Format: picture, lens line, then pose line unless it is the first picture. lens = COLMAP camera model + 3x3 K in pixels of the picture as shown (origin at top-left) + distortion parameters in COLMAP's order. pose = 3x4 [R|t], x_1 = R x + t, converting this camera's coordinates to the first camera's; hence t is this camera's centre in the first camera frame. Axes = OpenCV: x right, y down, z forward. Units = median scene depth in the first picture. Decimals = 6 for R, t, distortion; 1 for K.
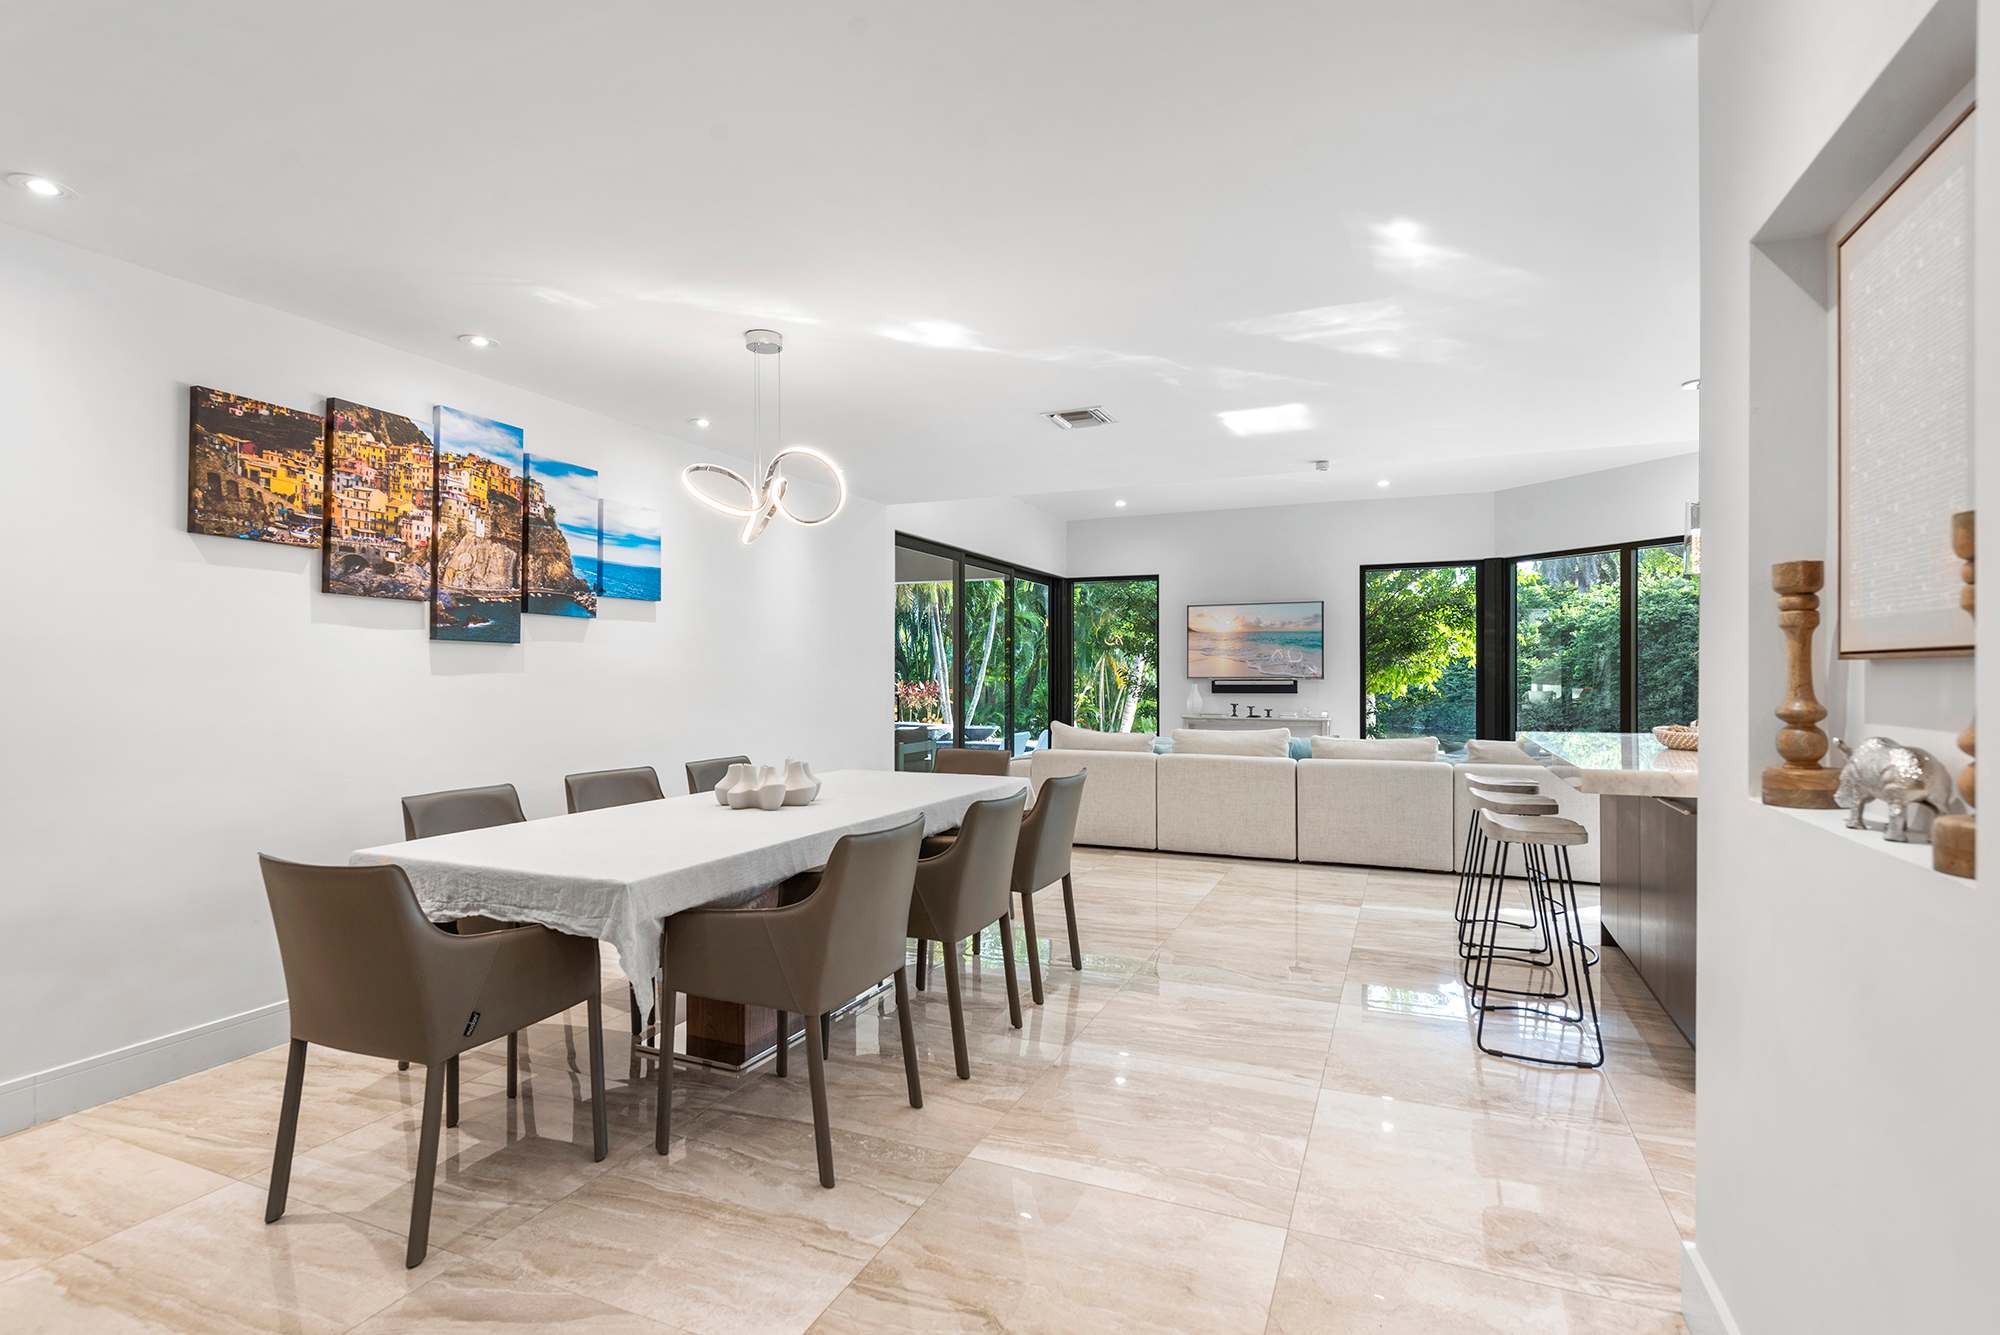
lens RADIAL K [[974.4, 0, 1001.5], [0, 974.4, 670.0], [0, 0, 1]] dist [0.016390, -0.000693]
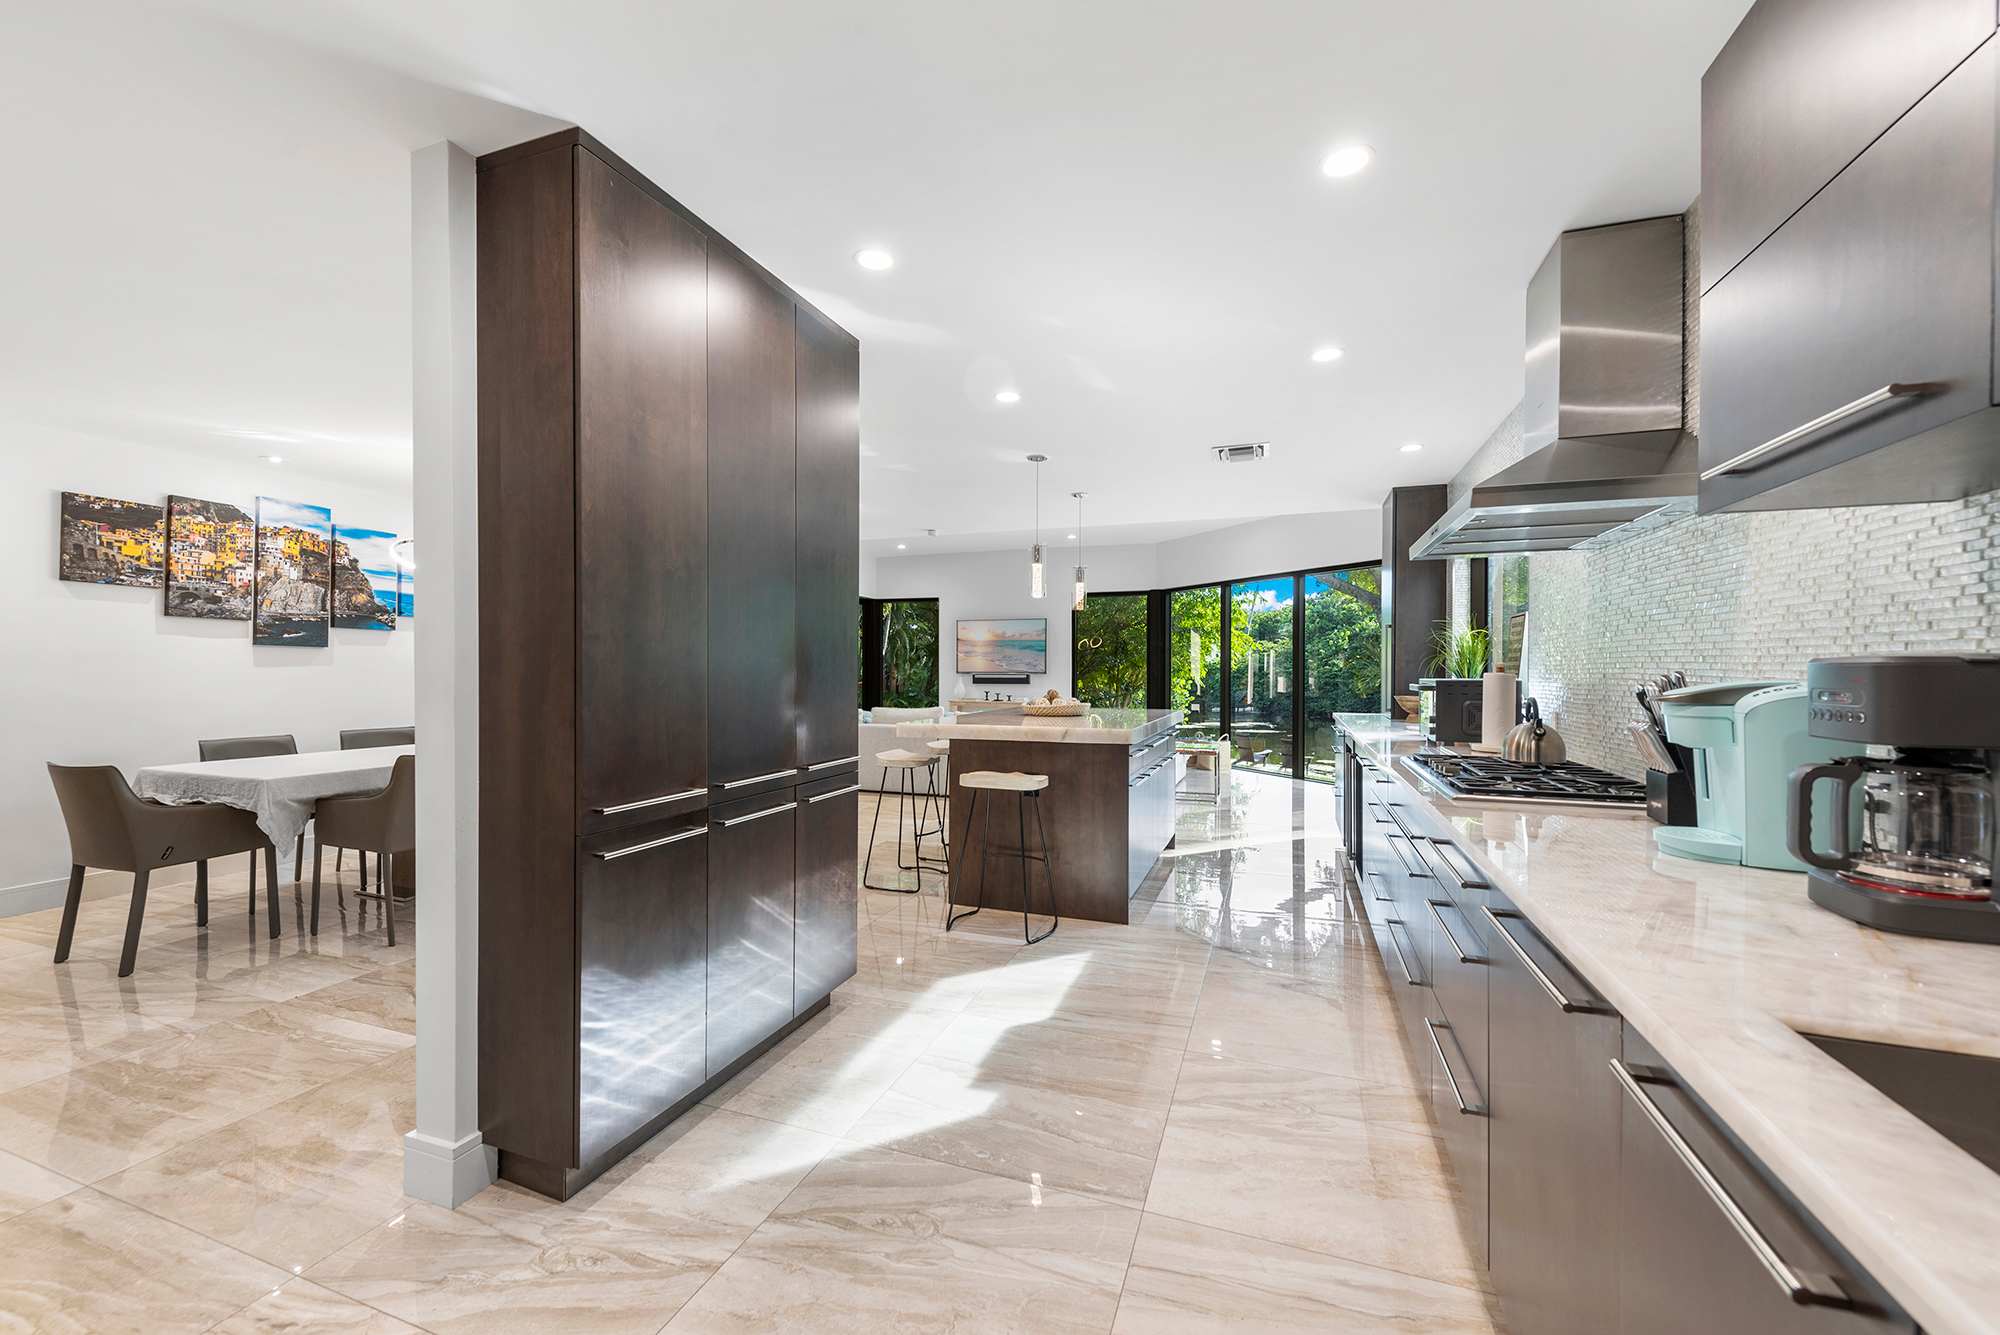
lens RADIAL K [[788.8, 0, 1004.3], [0, 788.8, 668.9], [0, 0, 1]] dist [0.003289, 0.000245]
pose [[0.998581, 0.003821, 0.053110, 0.564433], [-0.003930, 0.999990, 0.001958, 0.001034], [-0.053102, -0.002164, 0.998587, -0.341784]]
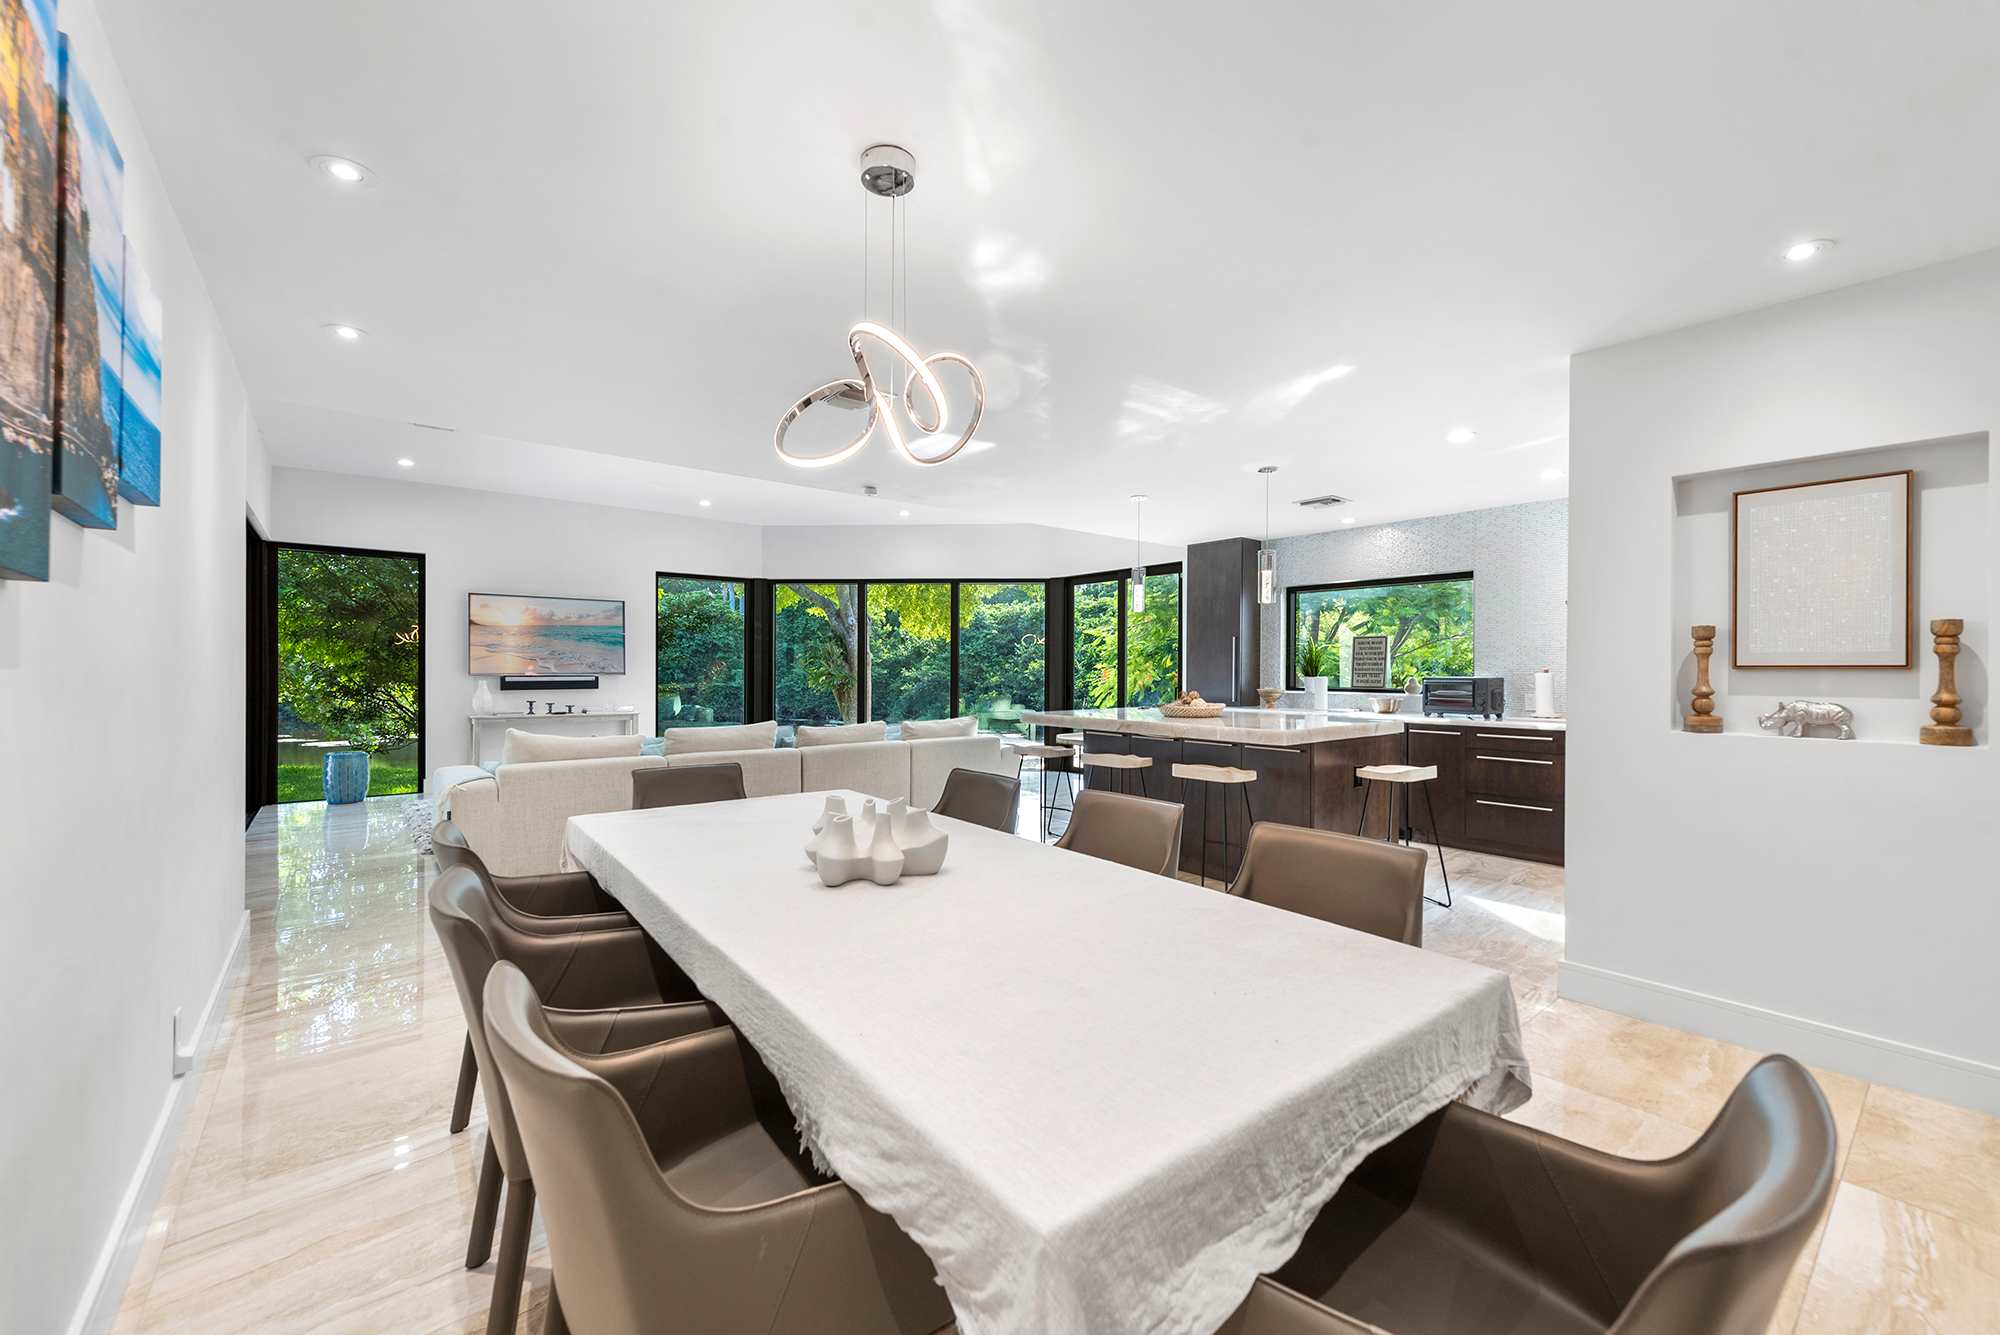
lens RADIAL K [[788.8, 0, 1002.6], [0, 788.8, 673.5], [0, 0, 1]] dist [0.003289, 0.000245]
pose [[0.466781, -0.001637, 0.884371, -0.636383], [-0.006906, 0.999961, 0.005496, 0.000984], [-0.884346, -0.008673, 0.466751, 0.639334]]
